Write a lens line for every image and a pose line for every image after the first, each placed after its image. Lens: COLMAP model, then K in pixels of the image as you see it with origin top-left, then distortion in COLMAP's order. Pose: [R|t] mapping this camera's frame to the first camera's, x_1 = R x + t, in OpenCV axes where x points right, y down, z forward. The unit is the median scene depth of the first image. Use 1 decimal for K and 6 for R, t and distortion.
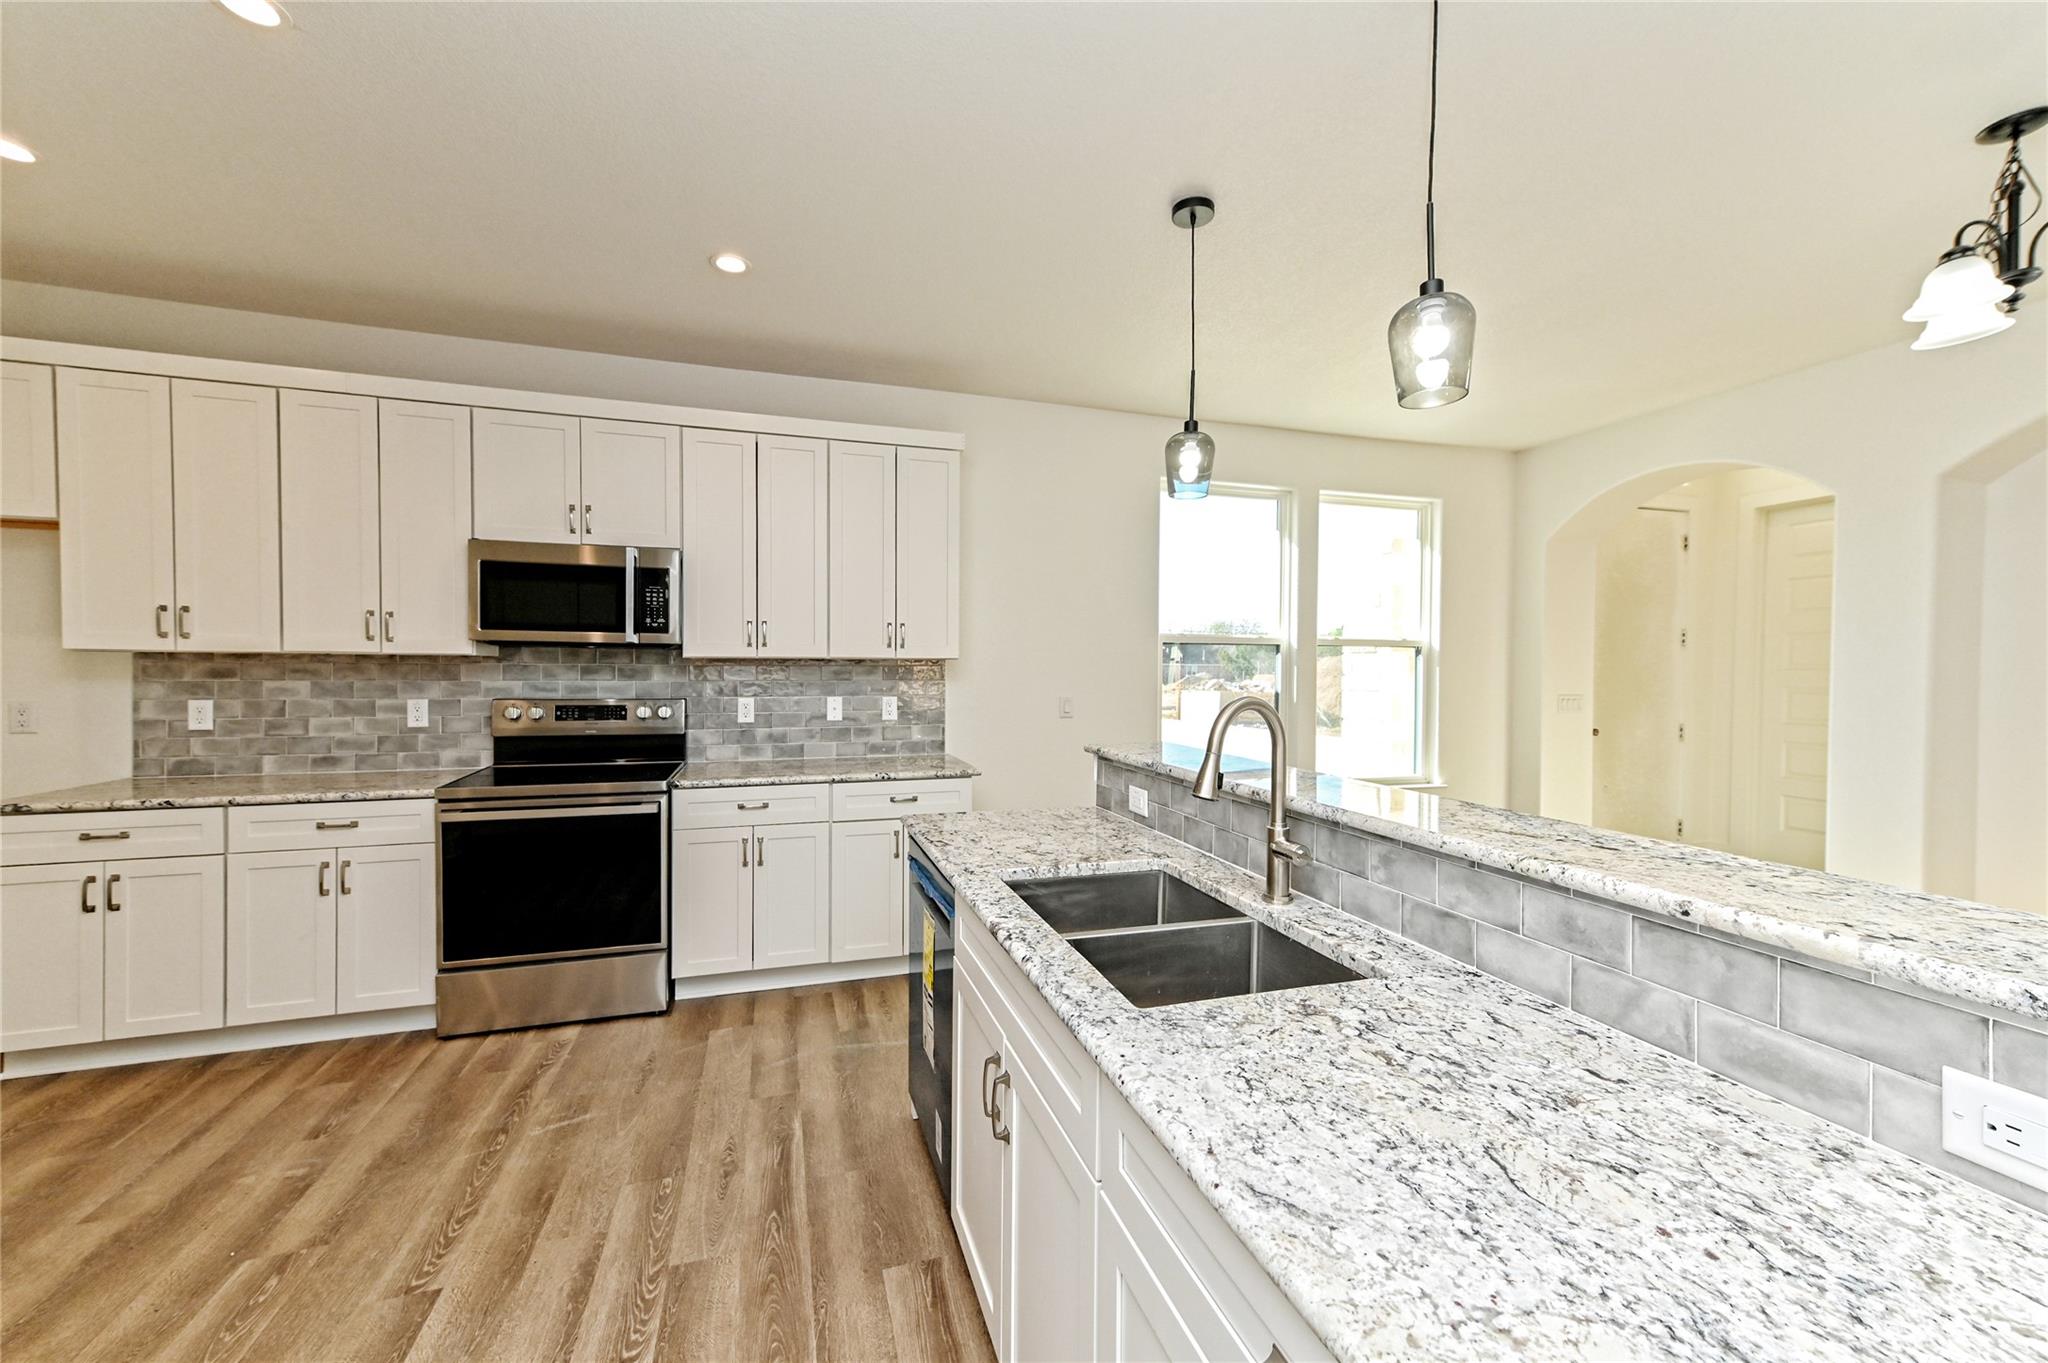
lens RADIAL K [[799.1, 0, 1022.2], [0, 799.1, 681.0], [0, 0, 1]] dist [0.018803, -0.000576]
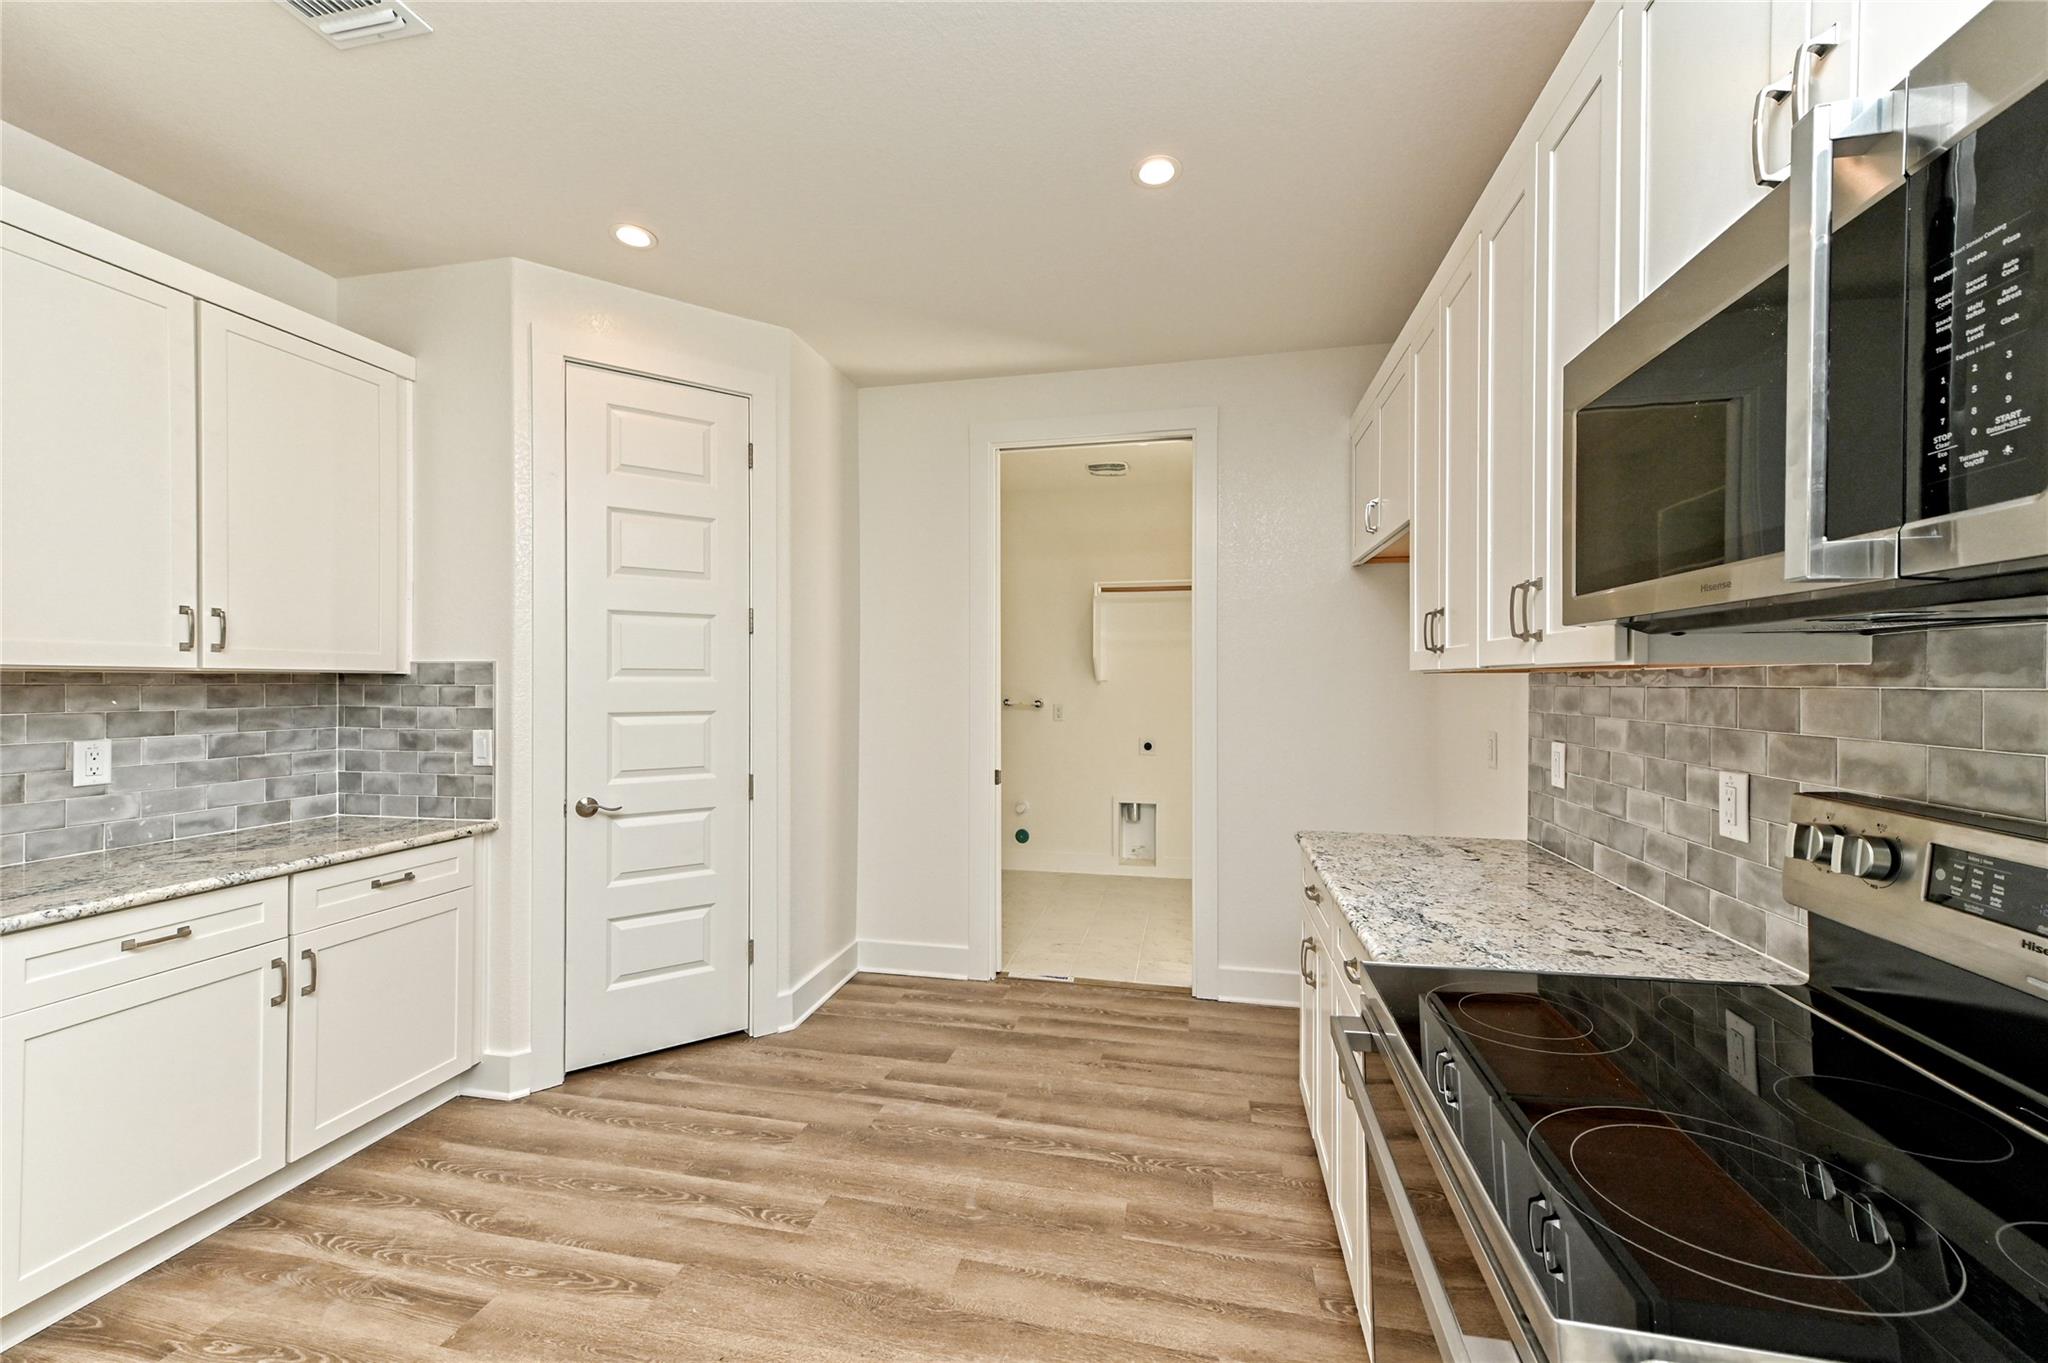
lens RADIAL K [[803.6, 0, 1024.5], [0, 803.6, 685.7], [0, 0, 1]] dist [0.017496, -0.000045]
pose [[-0.491448, -0.003753, -0.870899, -0.206990], [-0.020428, 0.999765, 0.007220, -0.018971], [0.870667, 0.021339, -0.491410, 0.924190]]
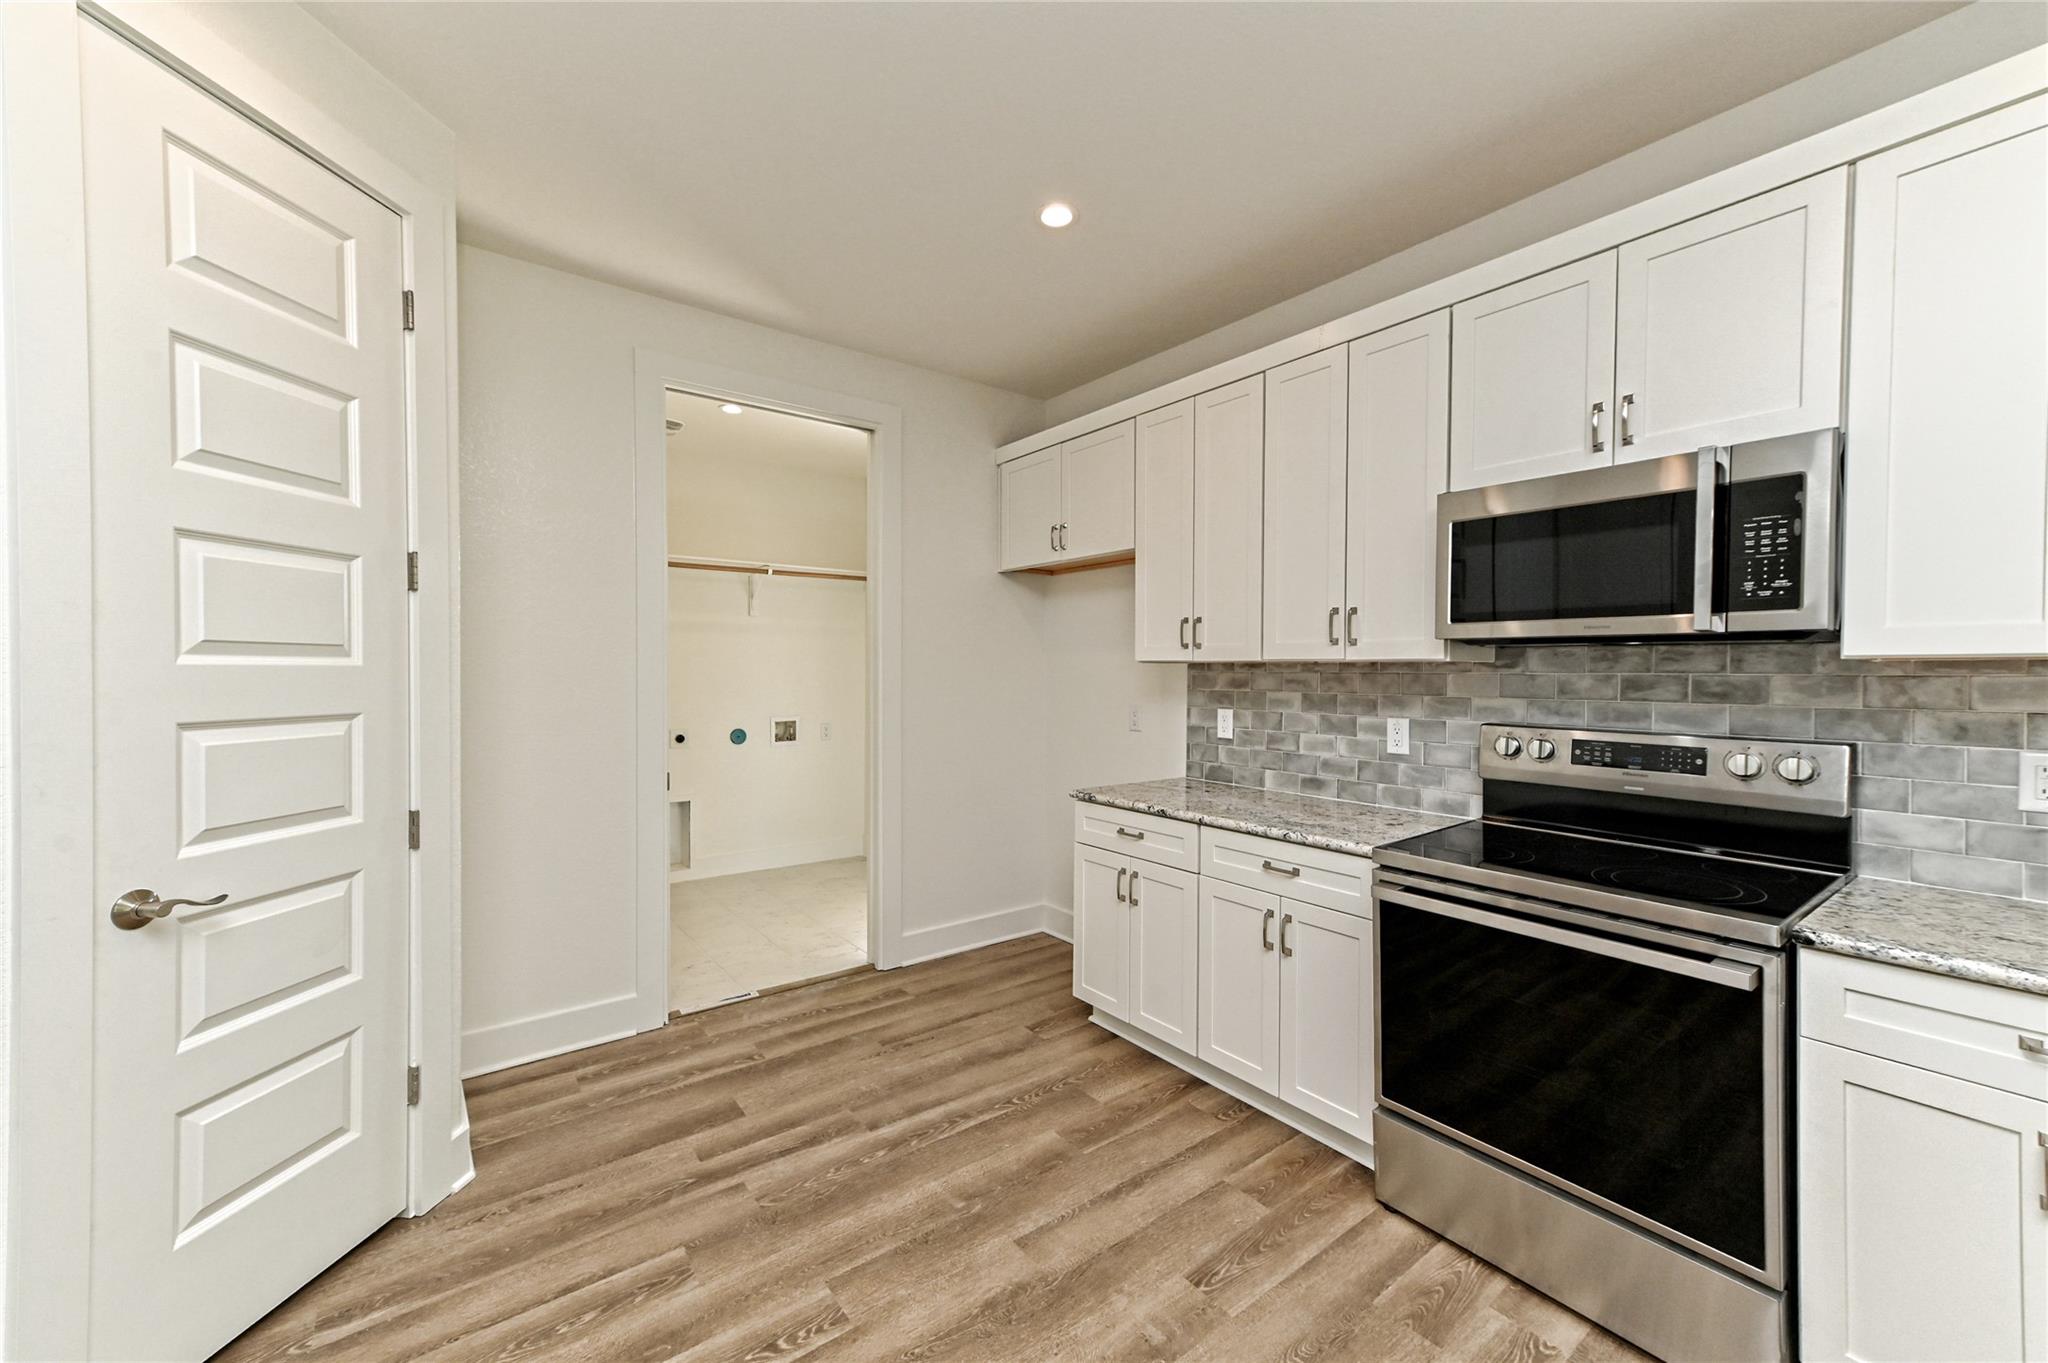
lens RADIAL K [[799.1, 0, 1022.2], [0, 799.1, 681.0], [0, 0, 1]] dist [0.018803, -0.000576]
pose [[0.342125, 0.007257, -0.939626, -0.146033], [-0.019108, 0.999817, 0.000765, -0.007810], [0.939460, 0.017693, 0.342201, 0.404754]]
